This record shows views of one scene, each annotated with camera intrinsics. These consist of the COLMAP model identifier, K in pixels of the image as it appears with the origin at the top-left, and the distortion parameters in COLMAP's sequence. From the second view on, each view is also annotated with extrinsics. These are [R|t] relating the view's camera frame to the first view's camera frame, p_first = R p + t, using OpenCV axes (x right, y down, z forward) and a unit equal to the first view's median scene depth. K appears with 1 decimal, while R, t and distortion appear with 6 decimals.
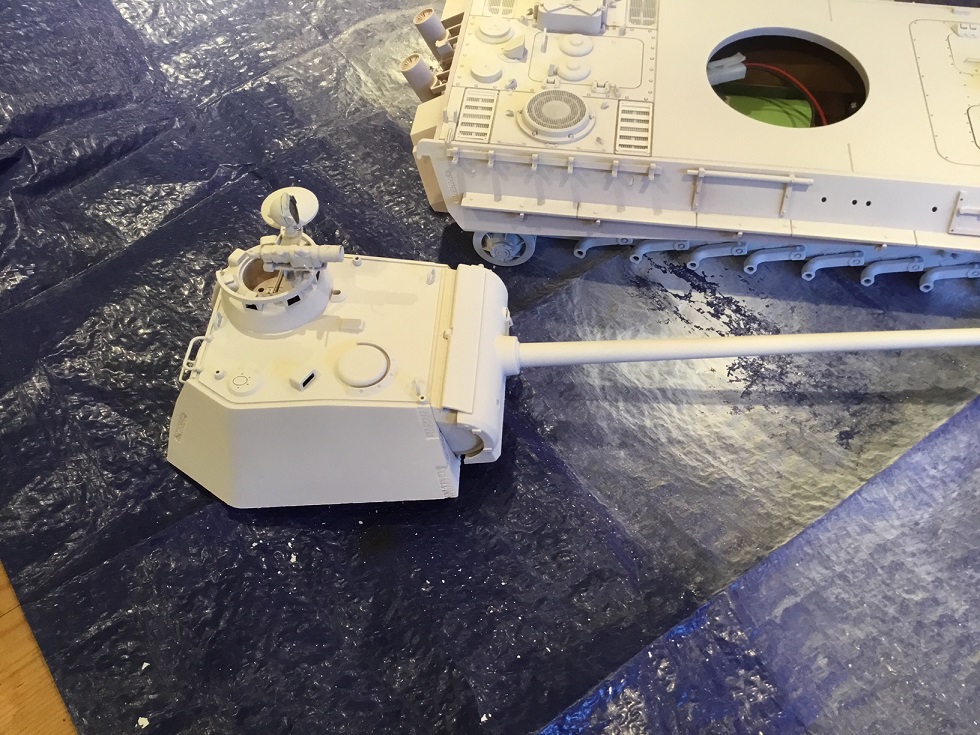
lens RADIAL K [[894.3, 0, 496.2], [0, 894.3, 371.0], [0, 0, 1]] dist [0.099656, -0.196748]
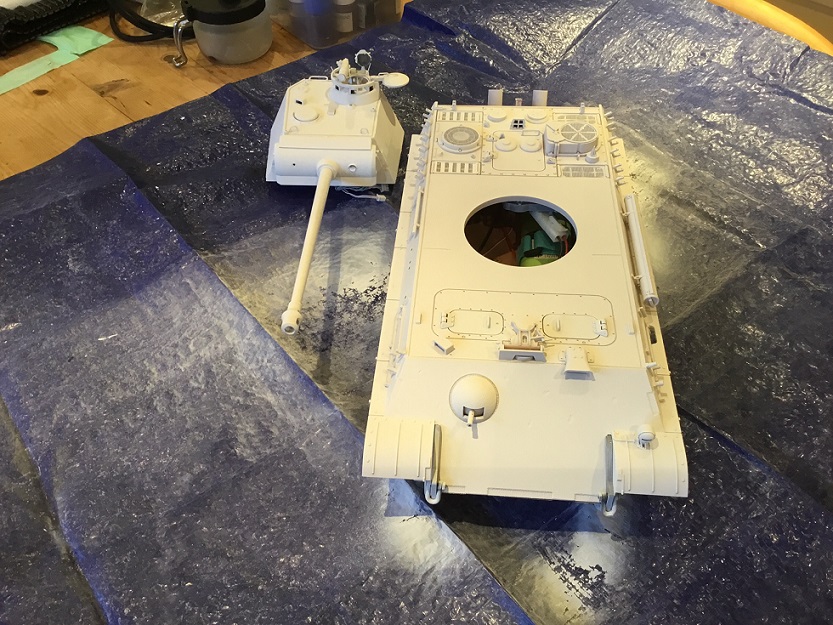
lens RADIAL K [[760.2, 0, 421.8], [0, 760.2, 315.5], [0, 0, 1]] dist [0.099656, -0.196748]
pose [[0.057263, 0.711512, -0.700337, 1.427362], [-0.808148, 0.444916, 0.385936, -0.690477], [0.586189, 0.543876, 0.600484, 0.308764]]
